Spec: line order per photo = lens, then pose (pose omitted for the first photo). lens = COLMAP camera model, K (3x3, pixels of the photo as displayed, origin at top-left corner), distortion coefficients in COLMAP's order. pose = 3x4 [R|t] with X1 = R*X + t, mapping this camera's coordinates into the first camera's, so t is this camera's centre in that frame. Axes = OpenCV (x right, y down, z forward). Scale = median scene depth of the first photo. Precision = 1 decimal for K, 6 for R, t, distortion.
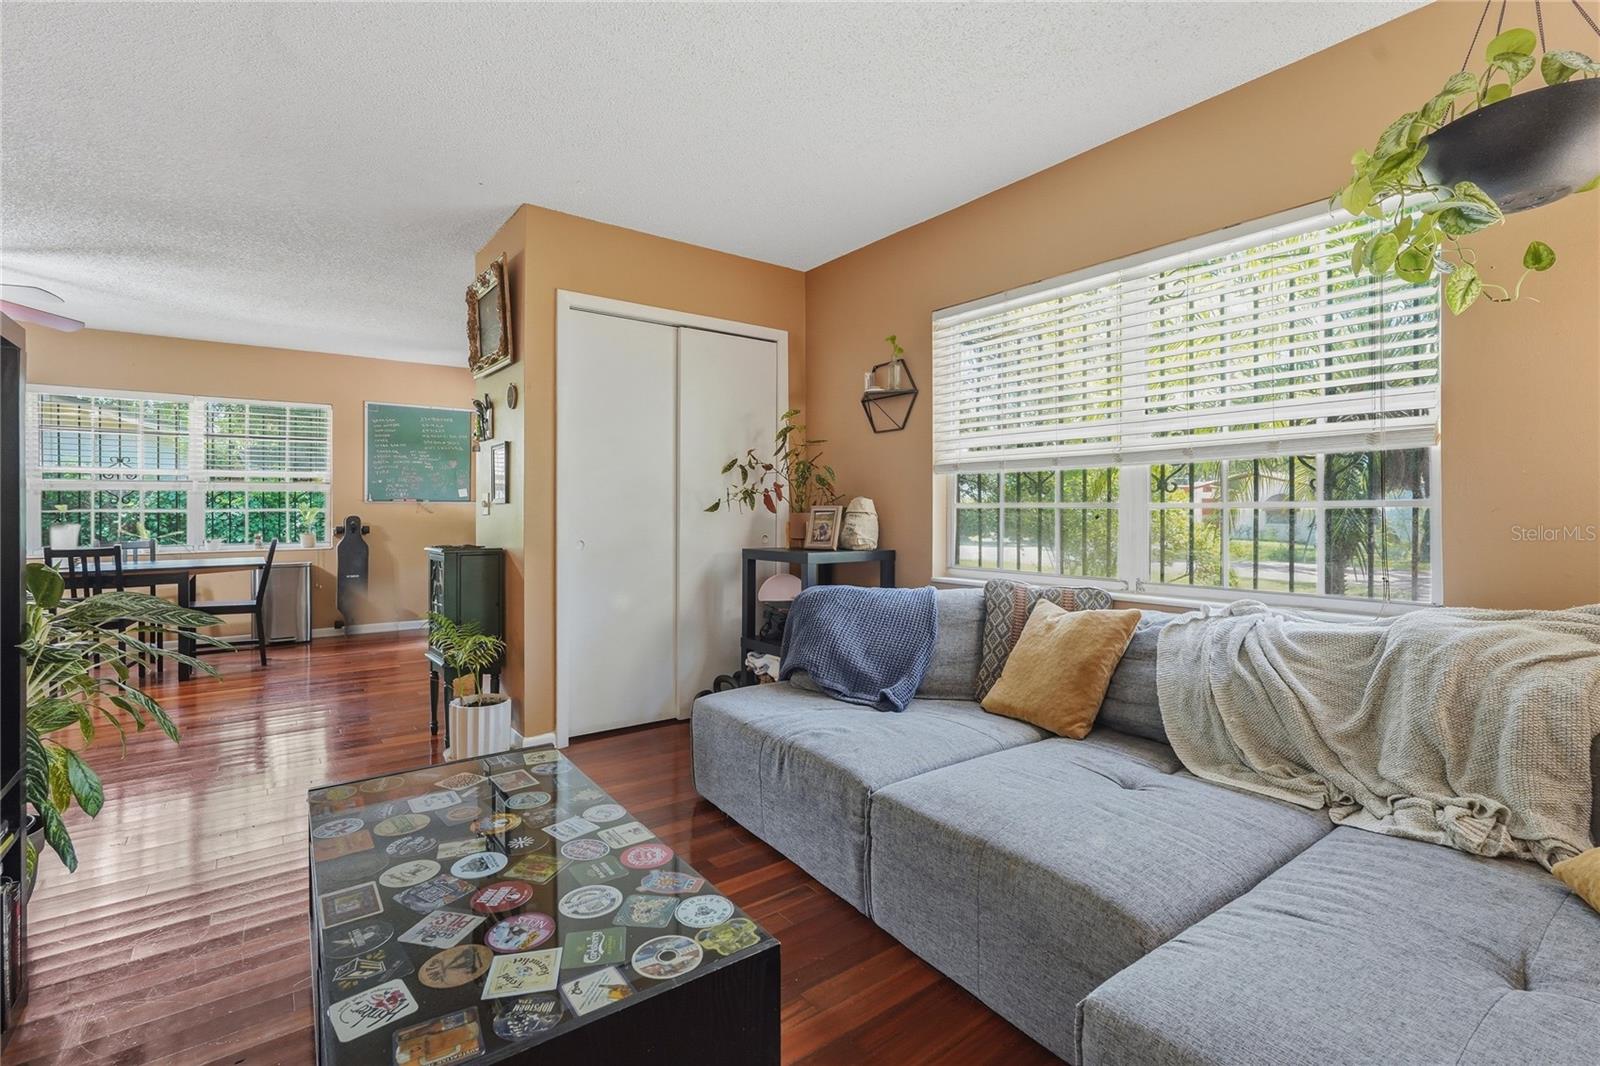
lens RADIAL K [[729.8, 0, 796.2], [0, 729.8, 494.6], [0, 0, 1]] dist [-0.000930, 0.000066]
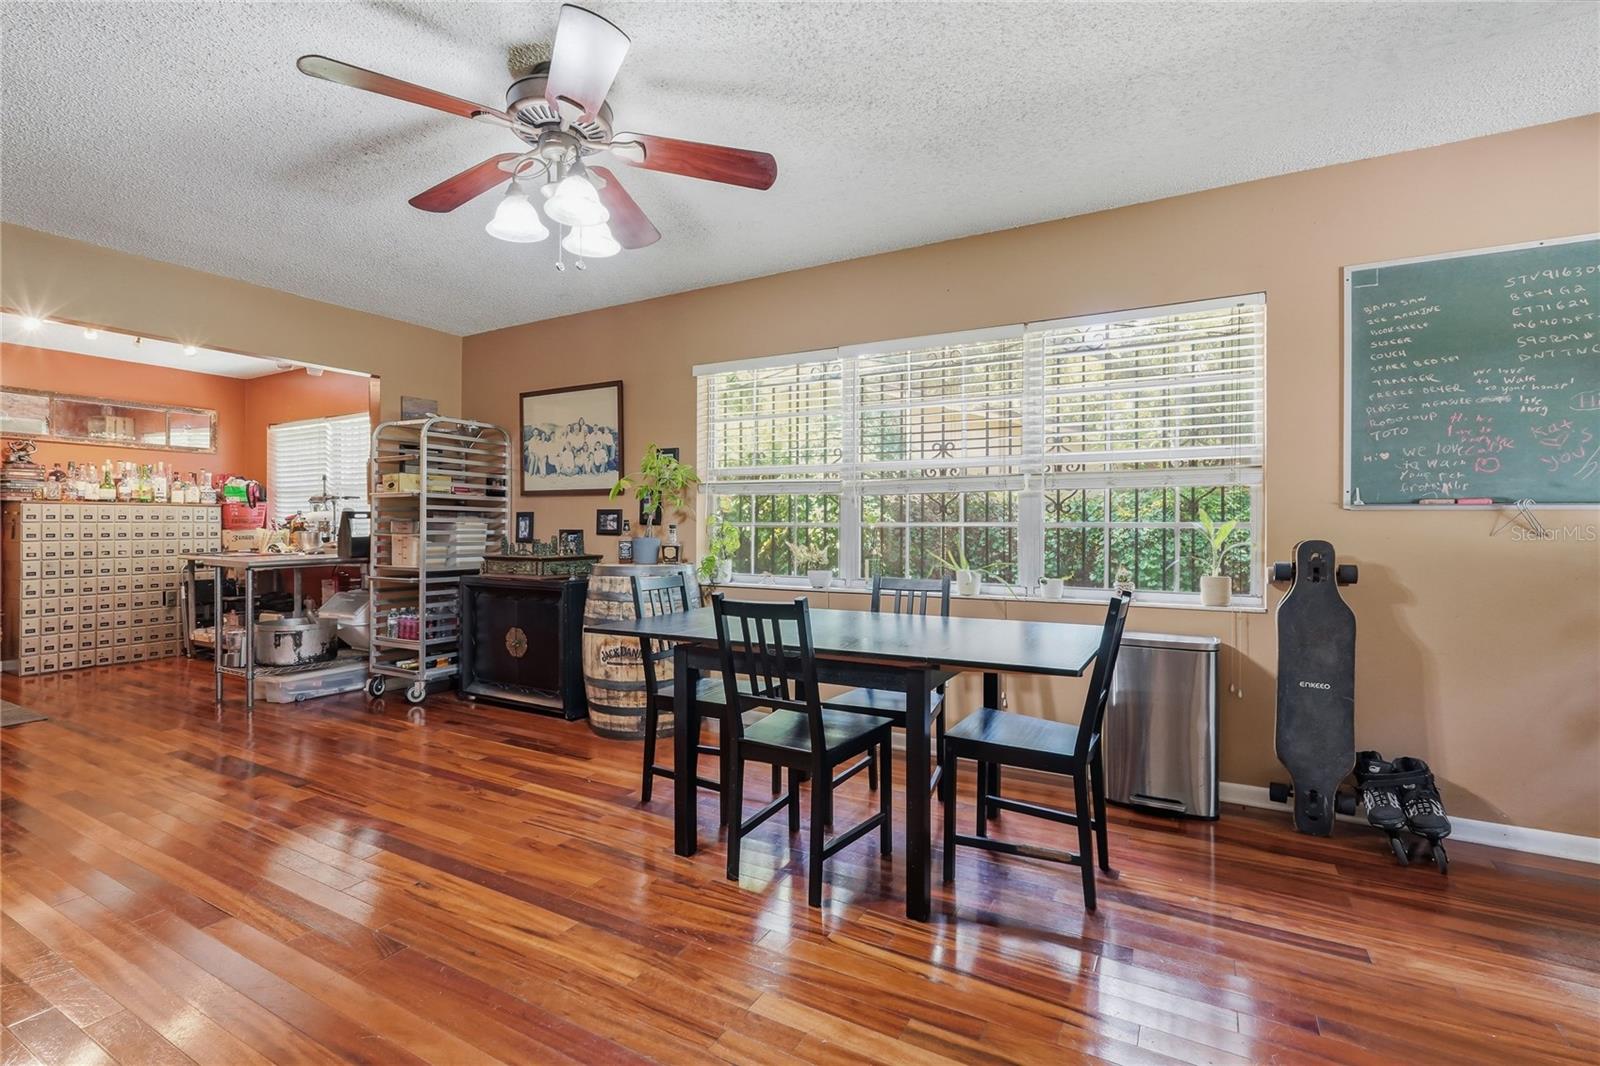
lens RADIAL K [[721.3, 0, 808.3], [0, 721.3, 544.0], [0, 0, 1]] dist [-0.001329, 0.000536]
pose [[0.403492, 0.020901, -0.914744, -0.352054], [0.014623, 0.999464, 0.029287, 0.015371], [0.914866, -0.025193, 0.402970, 0.576371]]
